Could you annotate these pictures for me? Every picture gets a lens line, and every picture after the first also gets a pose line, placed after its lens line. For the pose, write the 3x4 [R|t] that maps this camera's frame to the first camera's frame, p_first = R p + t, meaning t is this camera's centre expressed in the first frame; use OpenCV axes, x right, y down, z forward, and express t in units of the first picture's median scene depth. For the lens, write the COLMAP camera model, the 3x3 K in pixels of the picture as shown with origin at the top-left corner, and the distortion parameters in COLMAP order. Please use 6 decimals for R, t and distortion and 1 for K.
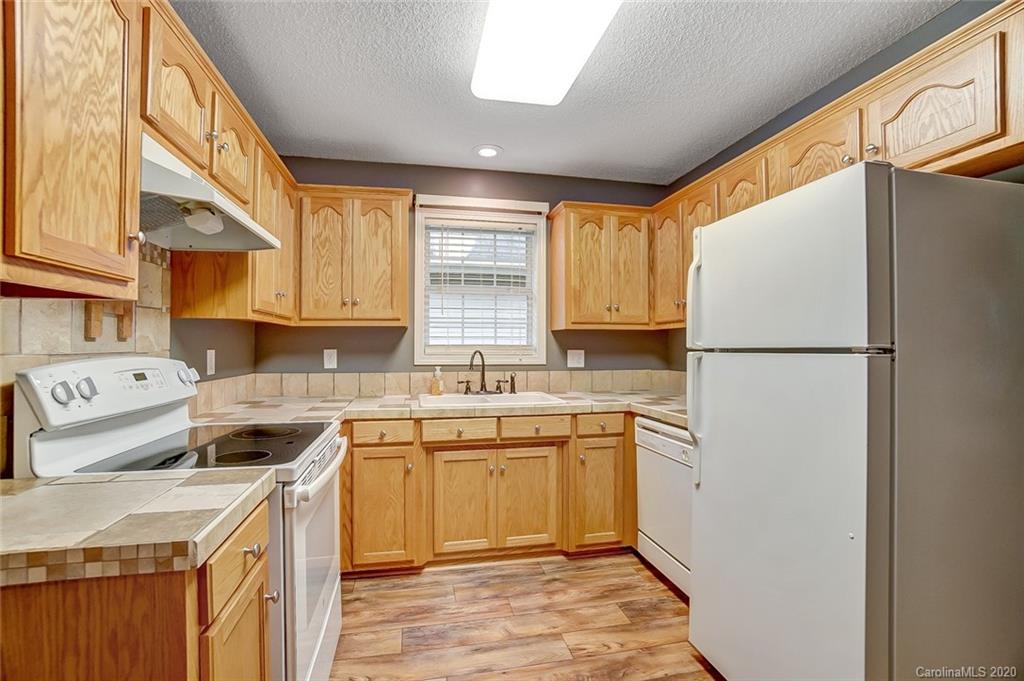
lens RADIAL K [[460.1, 0, 504.6], [0, 460.1, 340.9], [0, 0, 1]] dist [-0.058116, 0.018265]
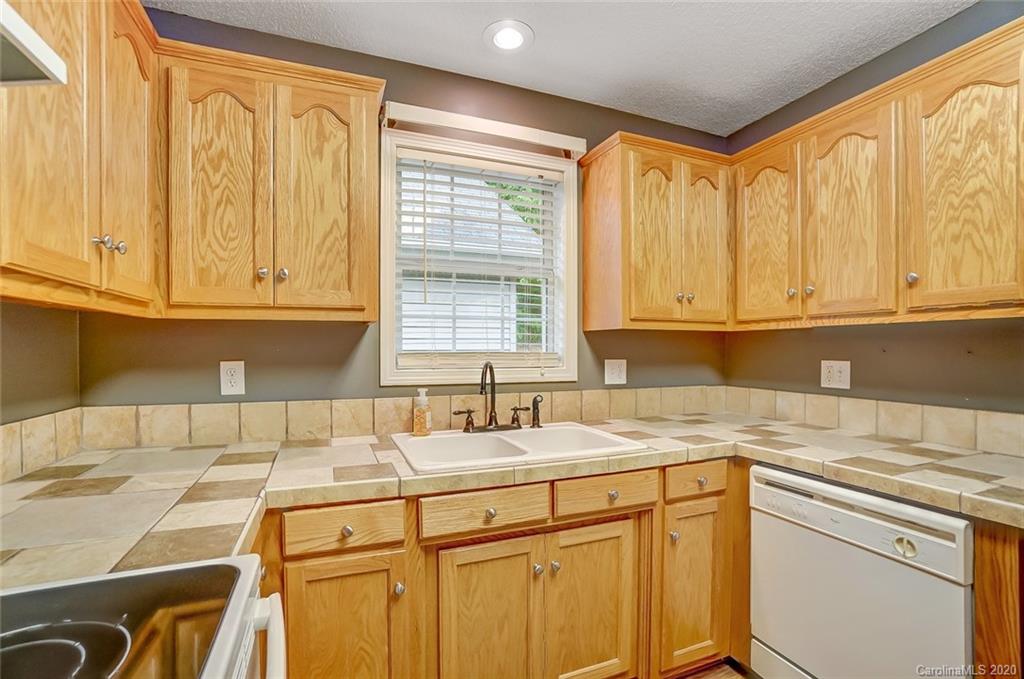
lens RADIAL K [[460.1, 0, 505.6], [0, 460.1, 356.5], [0, 0, 1]] dist [-0.058116, 0.018265]
pose [[0.984749, -0.002816, 0.173958, -0.166248], [-0.002202, 0.999587, 0.028651, -0.005391], [-0.173967, -0.028597, 0.984336, 0.446168]]
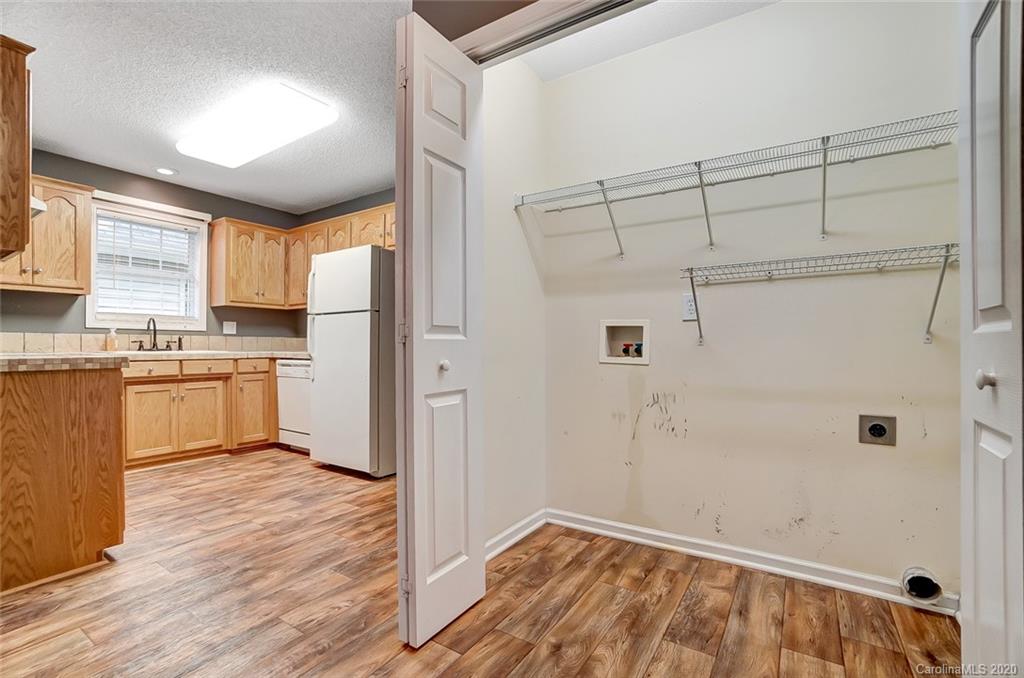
lens RADIAL K [[460.1, 0, 510.8], [0, 460.1, 345.4], [0, 0, 1]] dist [-0.058116, 0.018265]
pose [[0.703502, 0.001774, 0.710691, -0.285330], [-0.010270, 0.999918, 0.007670, 0.094349], [-0.710619, -0.012695, 0.703463, -0.755958]]
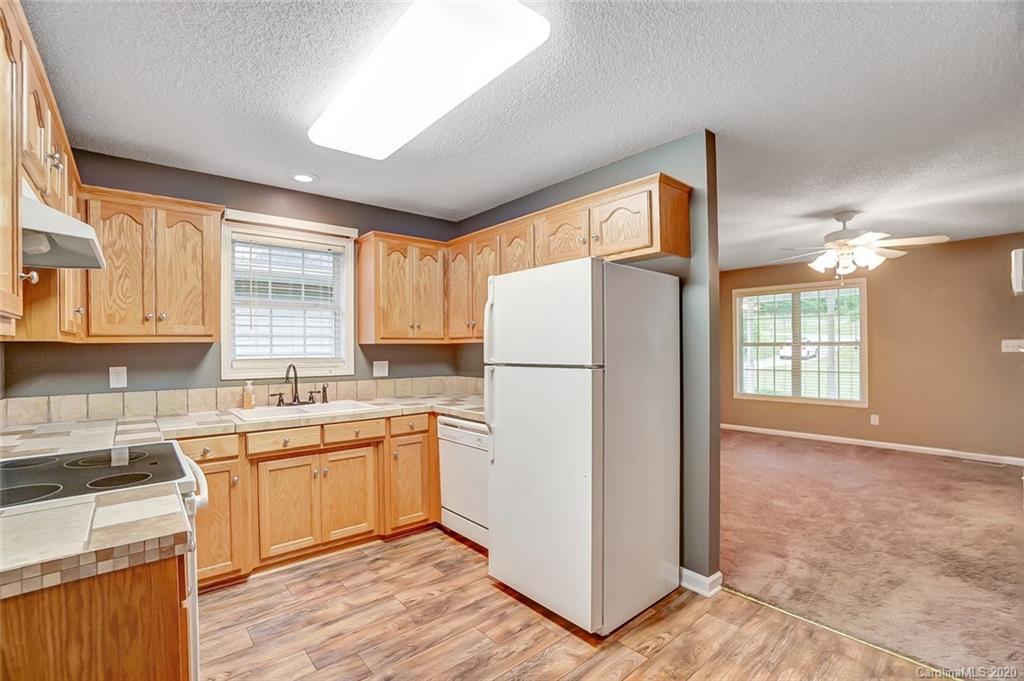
lens RADIAL K [[460.1, 0, 506.5], [0, 460.1, 347.3], [0, 0, 1]] dist [-0.058116, 0.018265]
pose [[0.878775, -0.007254, 0.477182, -0.143003], [0.002625, 0.999943, 0.010366, -0.031986], [-0.477230, -0.007857, 0.878743, -0.177739]]
